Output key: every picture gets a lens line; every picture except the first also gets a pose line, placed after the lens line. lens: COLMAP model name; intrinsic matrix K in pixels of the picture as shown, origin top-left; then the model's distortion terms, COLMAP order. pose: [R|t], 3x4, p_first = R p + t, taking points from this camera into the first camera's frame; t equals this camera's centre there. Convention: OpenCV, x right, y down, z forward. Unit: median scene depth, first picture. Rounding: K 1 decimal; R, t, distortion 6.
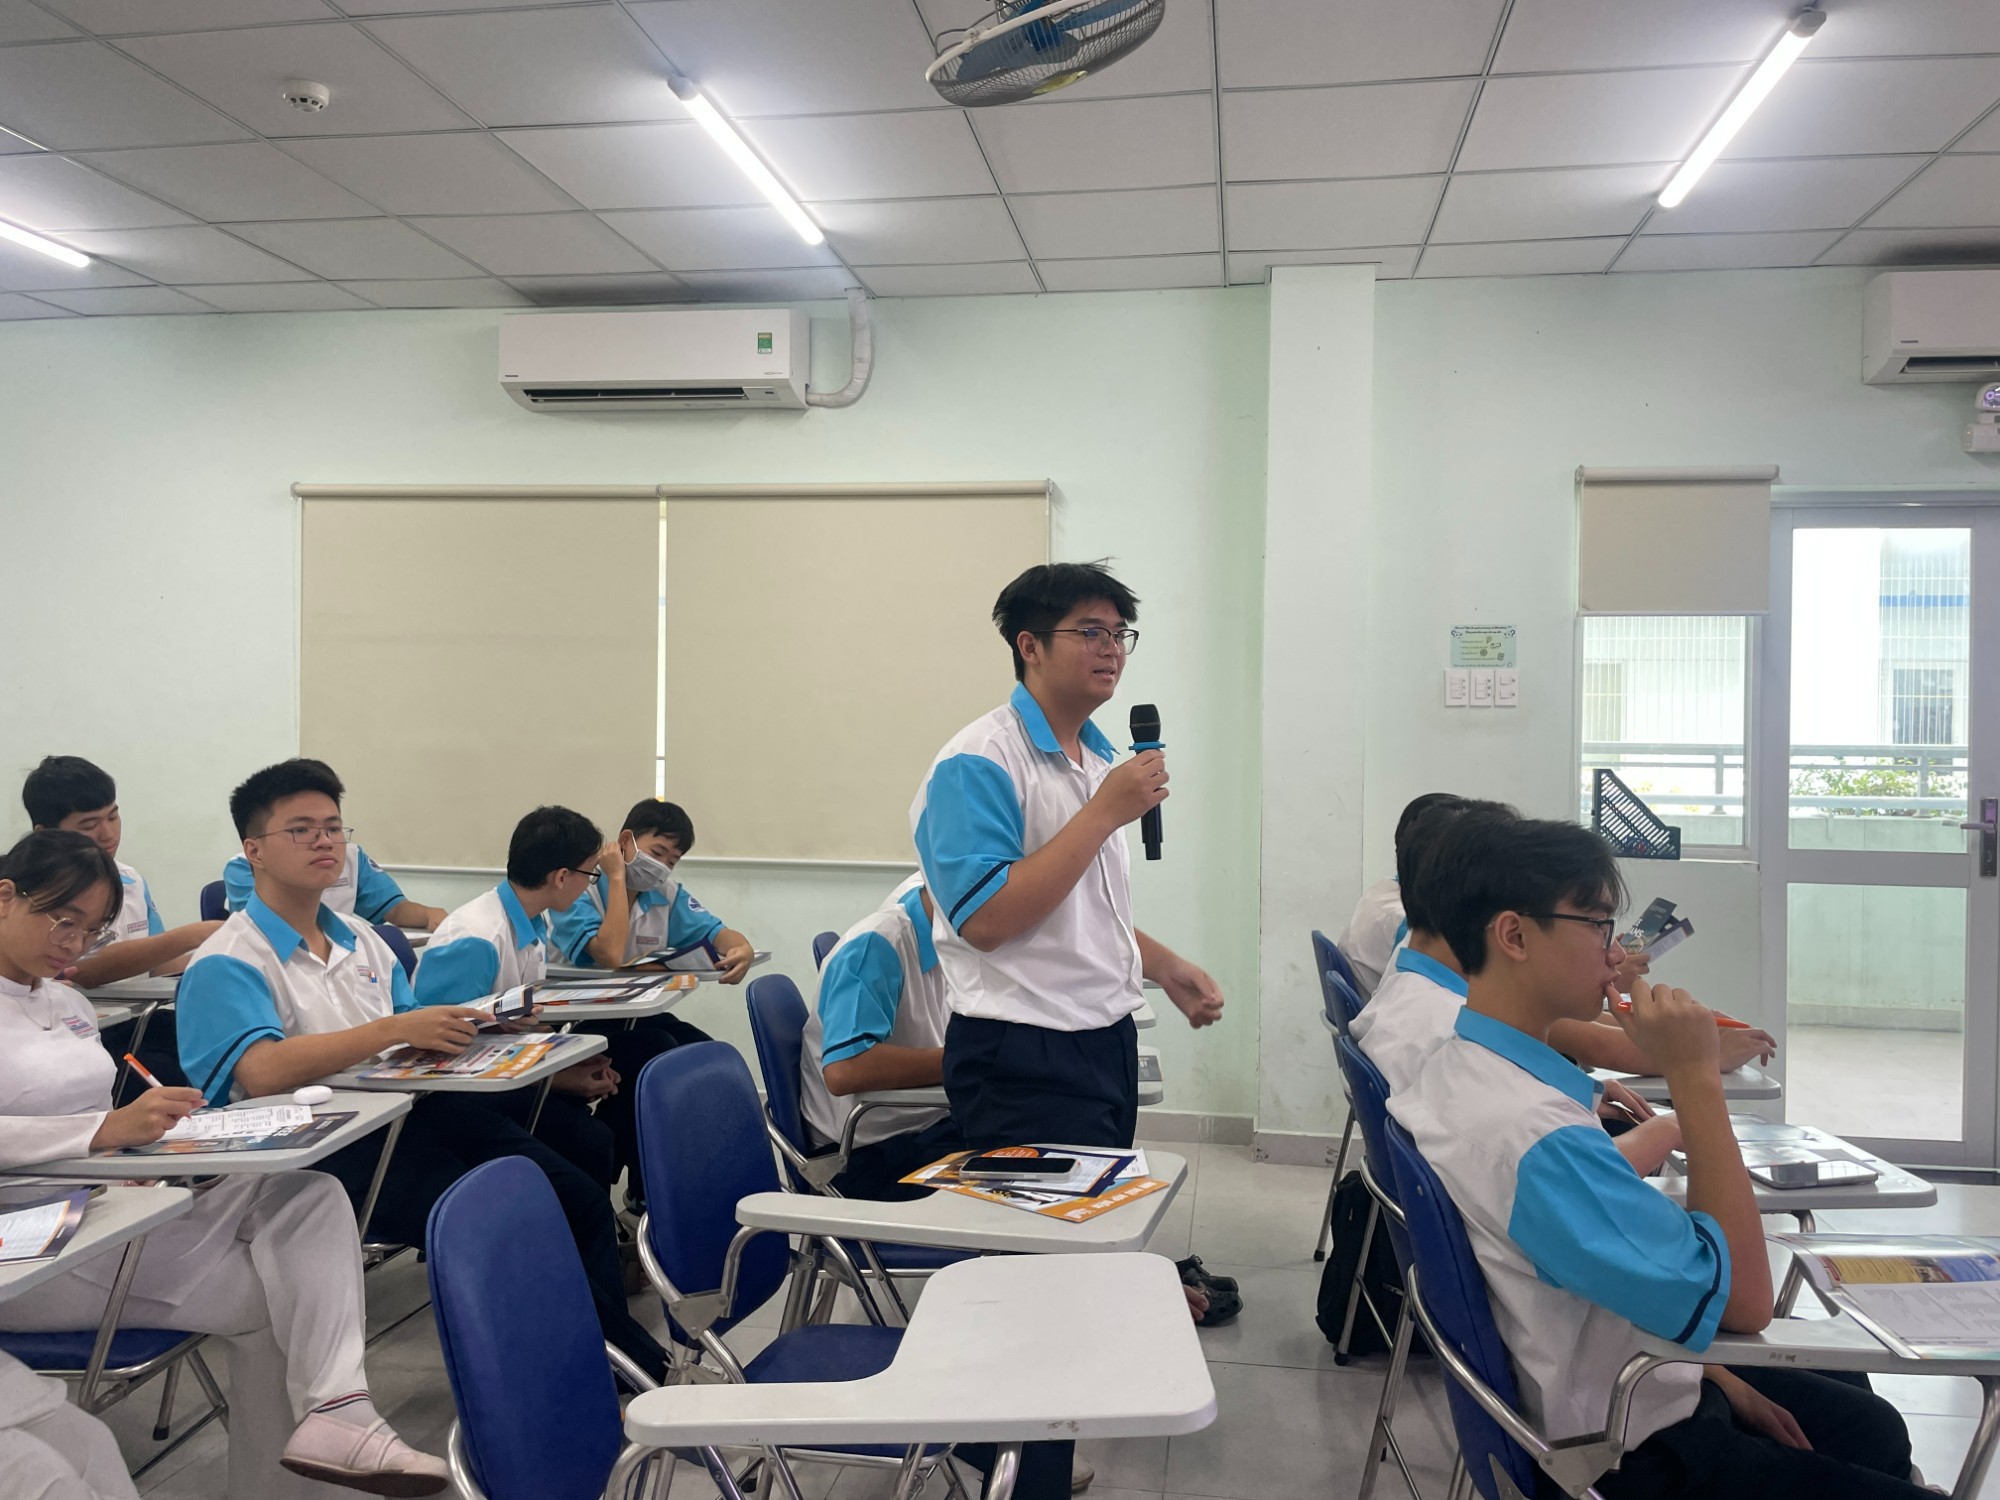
lens RADIAL K [[1539.6, 0, 1000.0], [0, 1539.6, 750.0], [0, 0, 1]] dist [0.005666, 0.004634]
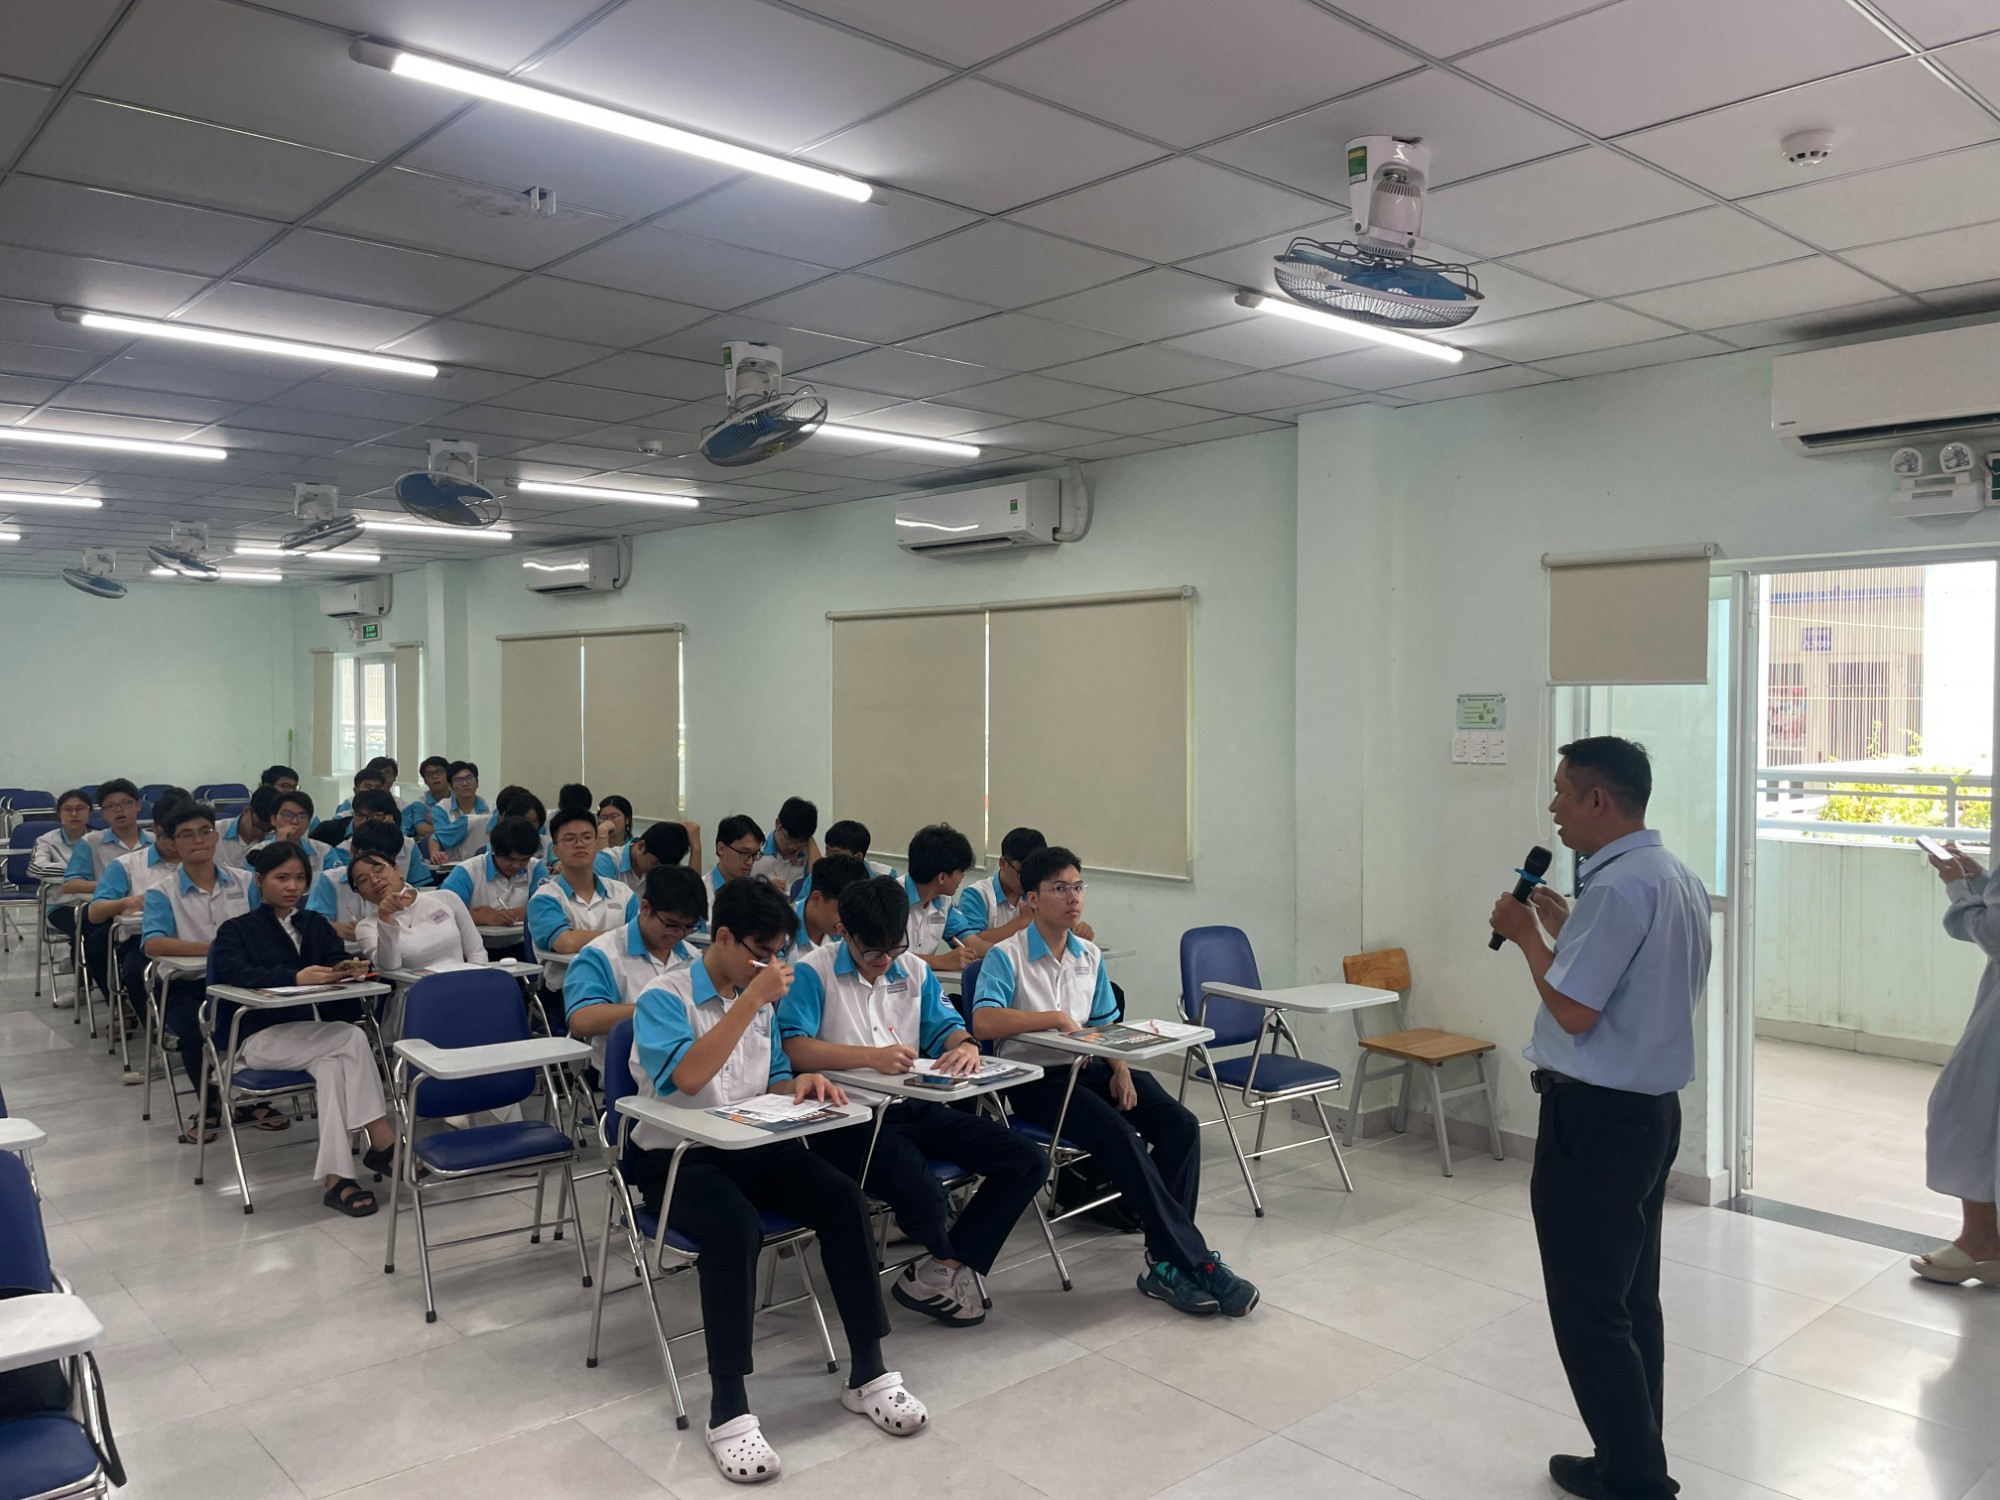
lens RADIAL K [[1539.6, 0, 1000.0], [0, 1539.6, 750.0], [0, 0, 1]] dist [0.005666, 0.004634]
pose [[0.747235, 0.010335, -0.664479, 0.808434], [-0.000573, 0.999889, 0.014908, -0.055494], [0.664560, -0.010759, 0.747158, -0.099378]]
